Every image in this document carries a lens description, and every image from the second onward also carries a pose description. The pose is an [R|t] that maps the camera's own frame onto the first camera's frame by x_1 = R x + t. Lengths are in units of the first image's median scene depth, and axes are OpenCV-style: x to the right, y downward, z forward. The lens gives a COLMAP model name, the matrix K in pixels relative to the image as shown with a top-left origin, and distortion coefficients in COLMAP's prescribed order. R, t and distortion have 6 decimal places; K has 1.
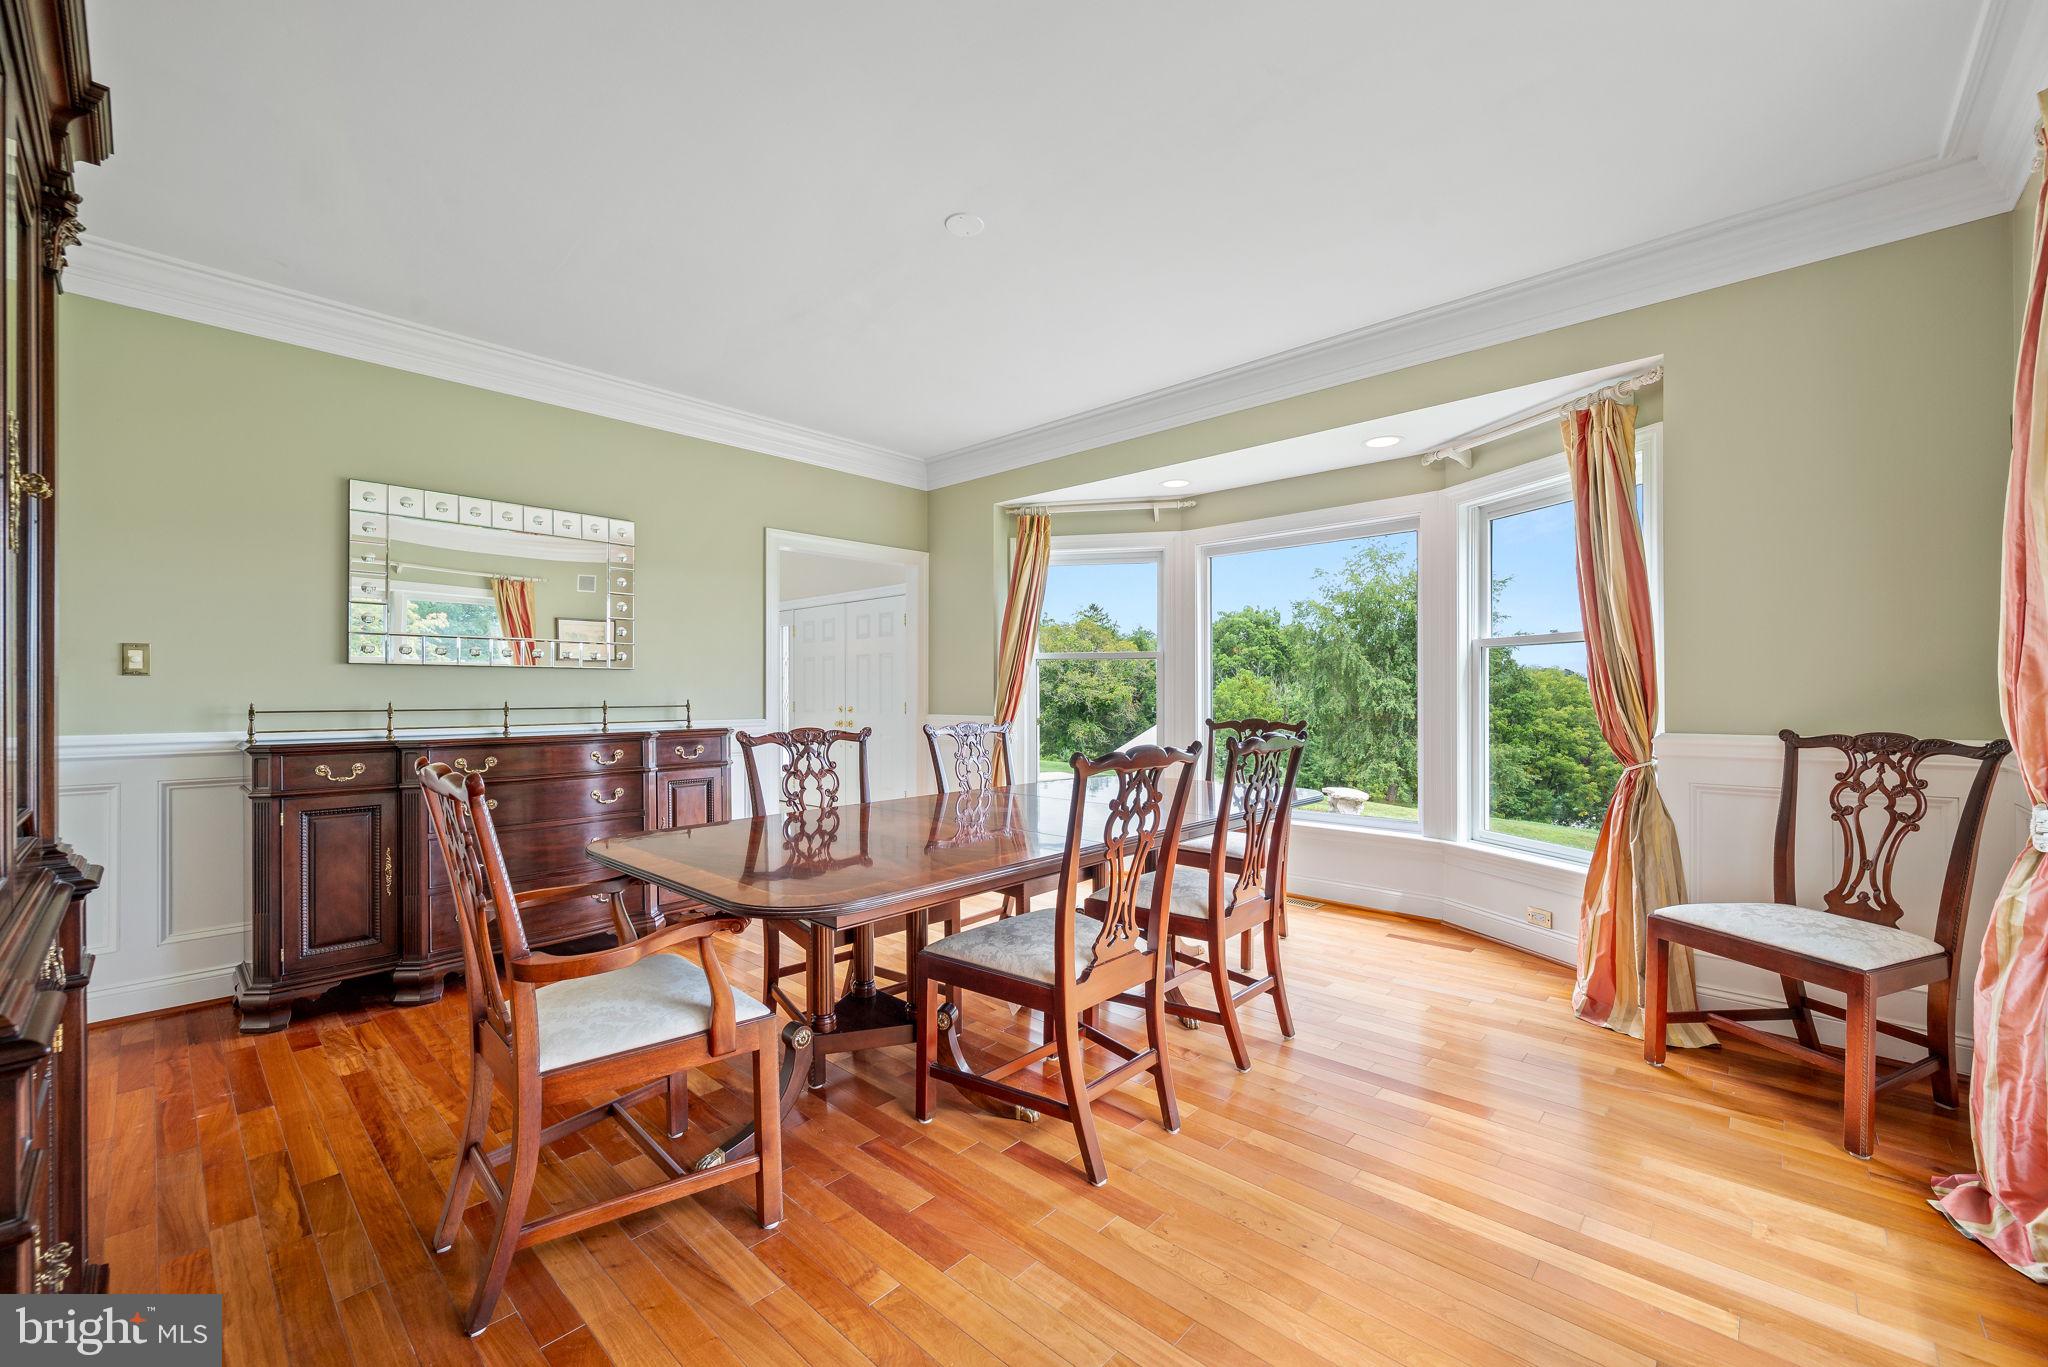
lens RADIAL K [[807.5, 0, 1032.5], [0, 807.5, 690.0], [0, 0, 1]] dist [-0.001521, -0.000207]
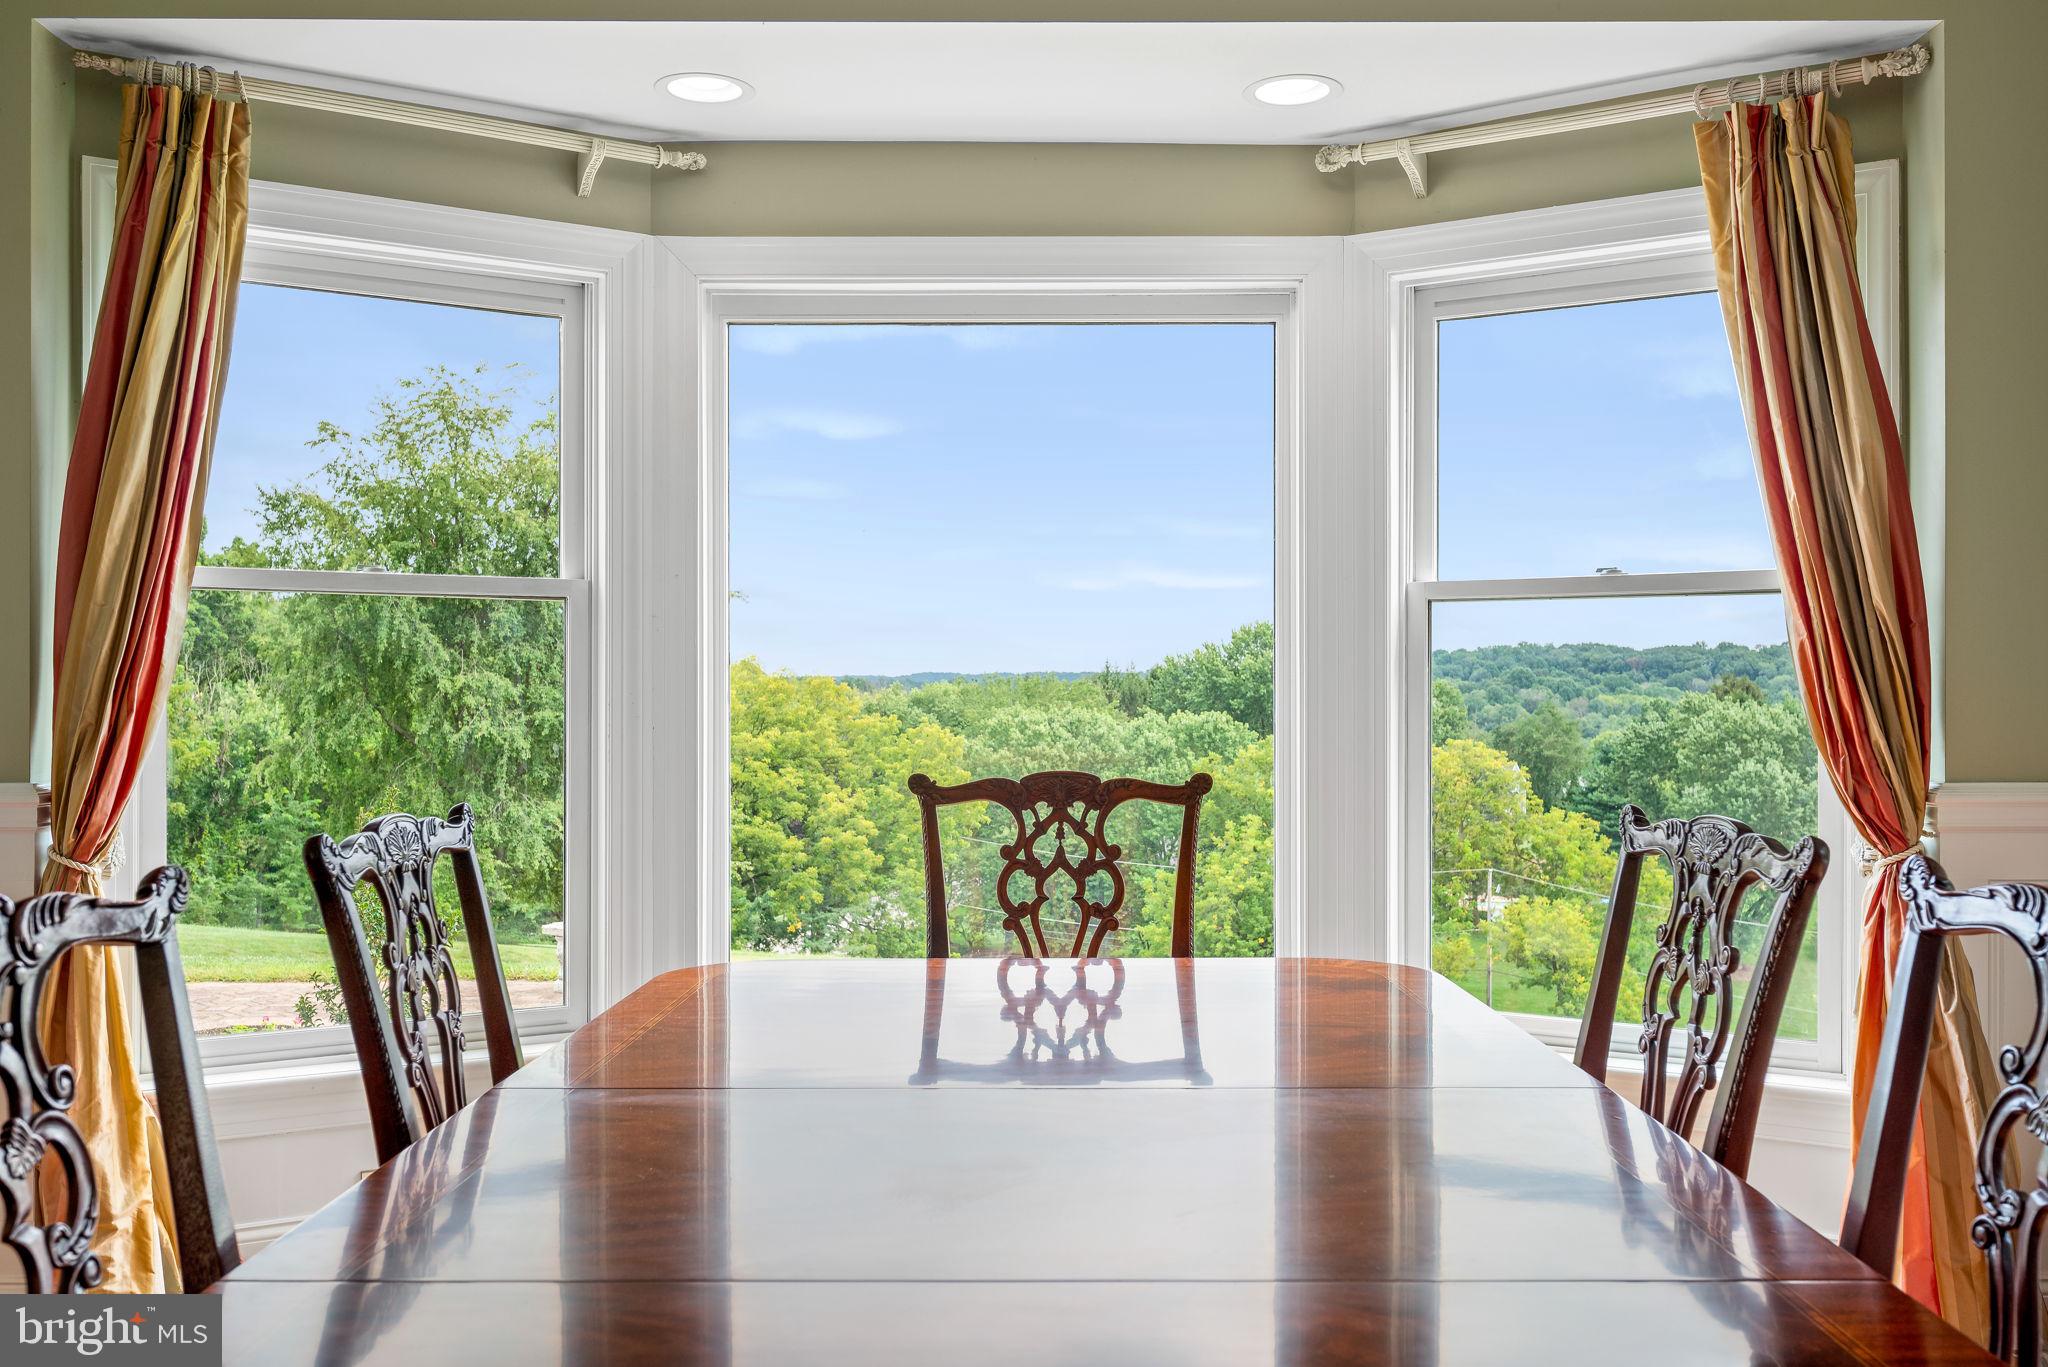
lens RADIAL K [[1760.6, 0, 1000.1], [0, 1760.6, 693.3], [0, 0, 1]] dist [-0.015768, 0.011717]
pose [[0.737238, 0.004378, 0.675619, -0.206973], [-0.002525, 0.999990, -0.003724, 0.002065], [-0.675629, 0.001040, 0.737241, 0.328309]]
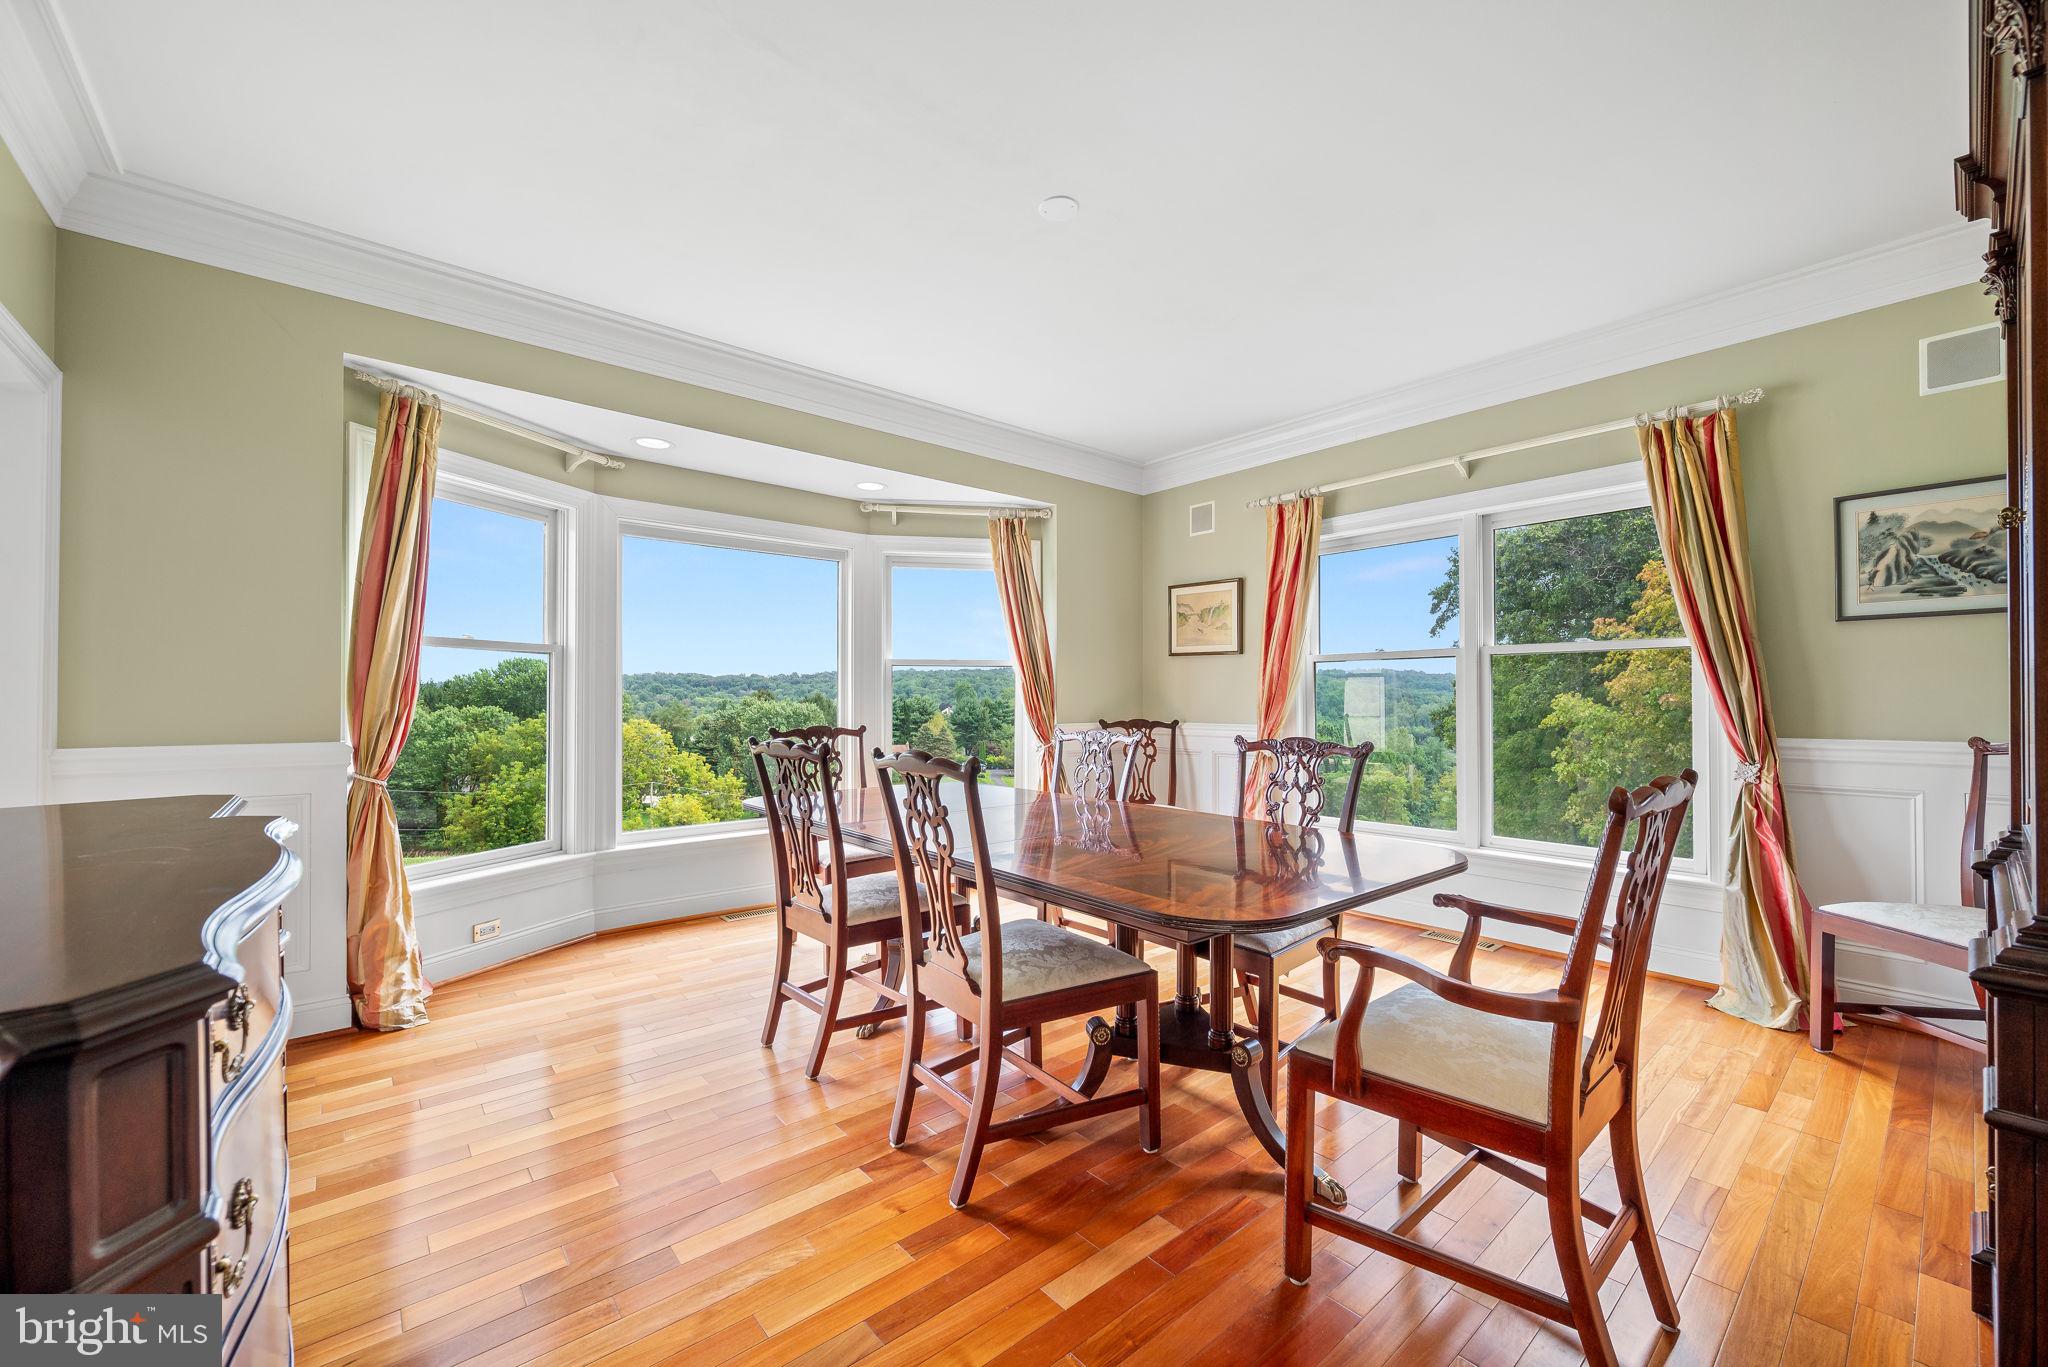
lens RADIAL K [[807.5, 0, 1032.5], [0, 807.5, 690.0], [0, 0, 1]] dist [-0.001521, -0.000207]
pose [[0.116163, 0.013611, 0.993137, -0.516816], [-0.001893, 0.999907, -0.013483, 0.002510], [-0.993228, -0.000314, 0.116178, 0.468553]]
